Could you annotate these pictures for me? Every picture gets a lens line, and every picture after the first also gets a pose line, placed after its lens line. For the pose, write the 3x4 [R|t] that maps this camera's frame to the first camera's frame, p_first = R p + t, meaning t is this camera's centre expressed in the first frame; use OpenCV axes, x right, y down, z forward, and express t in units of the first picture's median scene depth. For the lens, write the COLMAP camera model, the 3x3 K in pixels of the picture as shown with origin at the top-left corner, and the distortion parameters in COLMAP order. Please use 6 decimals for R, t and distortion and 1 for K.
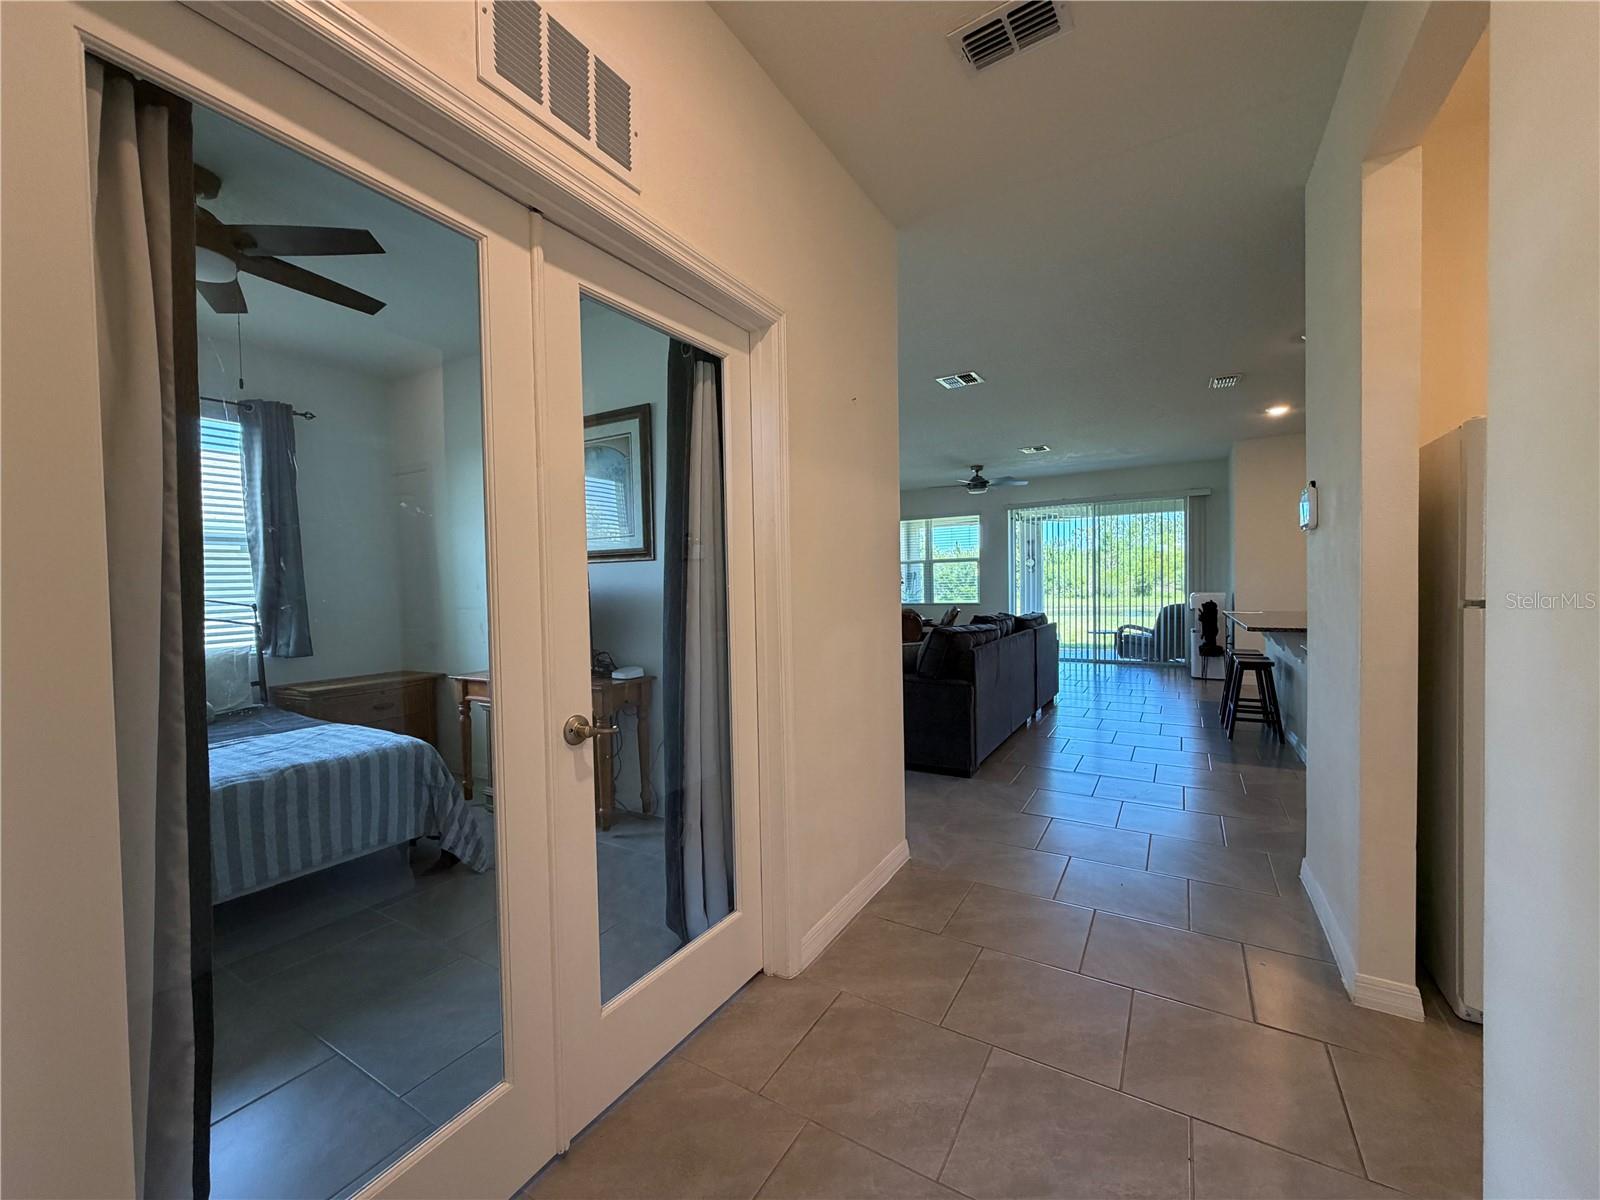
lens RADIAL K [[637.0, 0, 793.1], [0, 637.0, 598.2], [0, 0, 1]] dist [-0.000559, 0.000769]
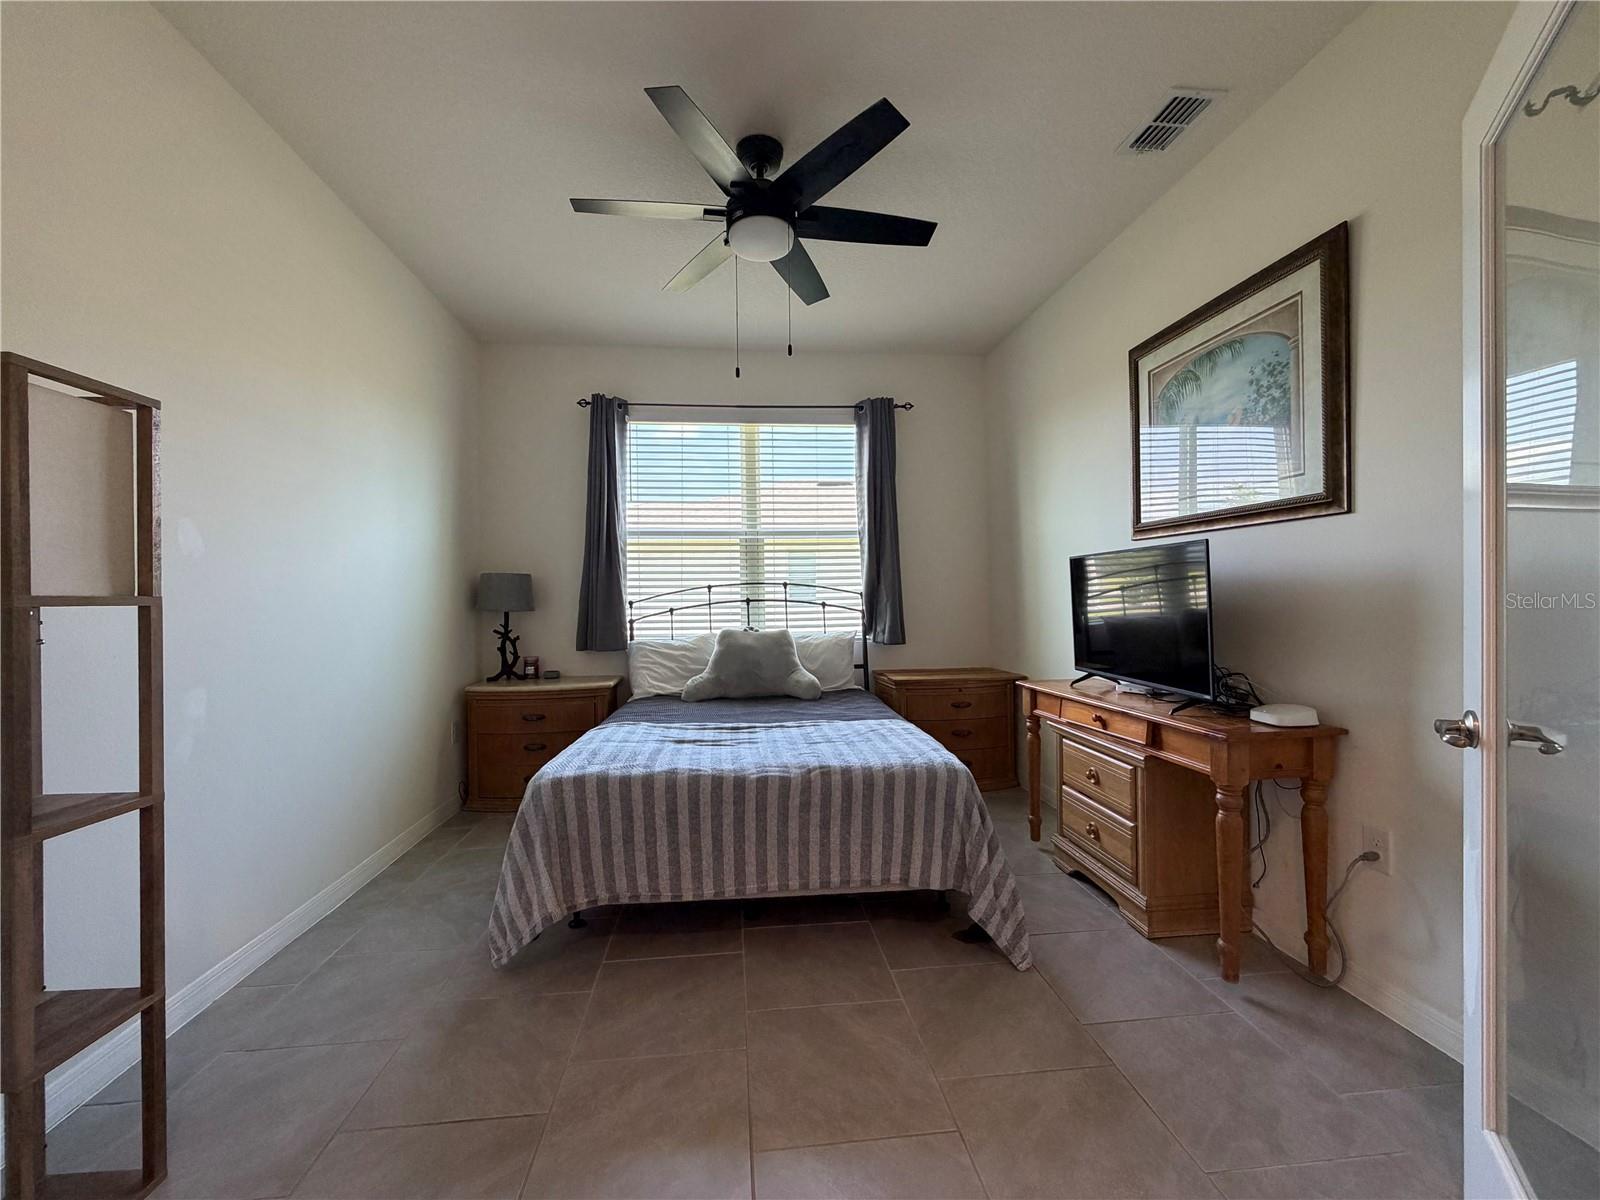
lens RADIAL K [[637.0, 0, 796.5], [0, 637.0, 602.0], [0, 0, 1]] dist [-0.000559, 0.000769]
pose [[0.607595, 0.020675, -0.793978, -0.076568], [-0.015895, 0.999777, 0.013870, 0.015582], [0.794088, 0.004193, 0.607788, 0.318578]]
